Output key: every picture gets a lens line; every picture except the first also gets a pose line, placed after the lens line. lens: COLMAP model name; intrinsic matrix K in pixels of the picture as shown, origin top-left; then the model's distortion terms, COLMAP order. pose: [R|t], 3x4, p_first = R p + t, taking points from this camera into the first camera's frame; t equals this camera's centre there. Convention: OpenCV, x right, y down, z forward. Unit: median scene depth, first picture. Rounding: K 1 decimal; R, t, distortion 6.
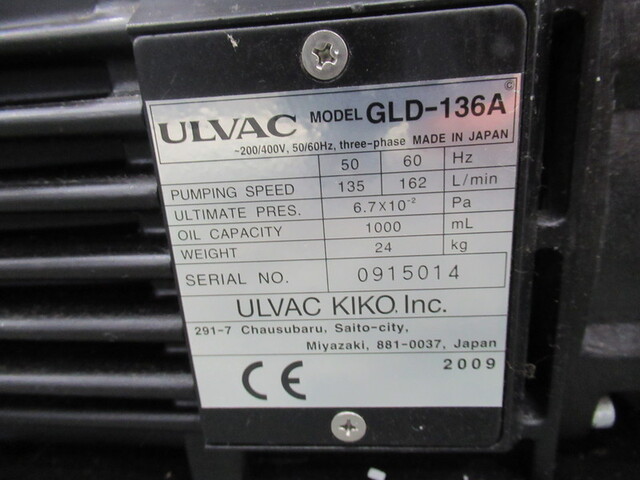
lens RADIAL K [[470.5, 0, 320.0], [0, 470.5, 240.0], [0, 0, 1]] dist [-0.006636, -0.002857]
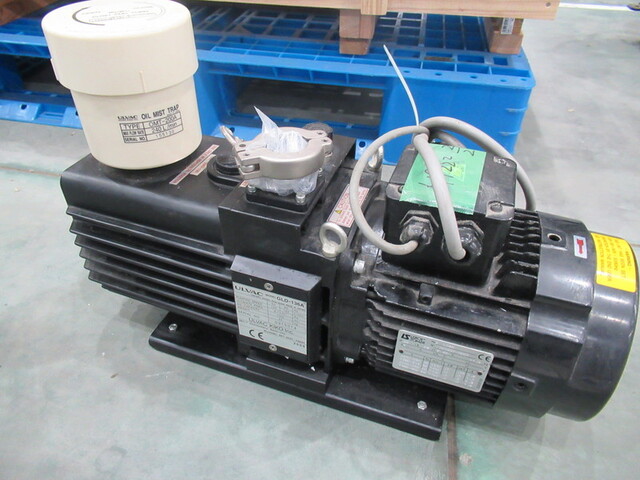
lens RADIAL K [[470.5, 0, 320.0], [0, 470.5, 240.0], [0, 0, 1]] dist [-0.006636, -0.002857]
pose [[0.962646, 0.232598, -0.138606, 0.846924], [-0.168946, 0.916017, 0.363827, -2.124512], [0.211591, -0.326820, 0.921096, -2.489082]]
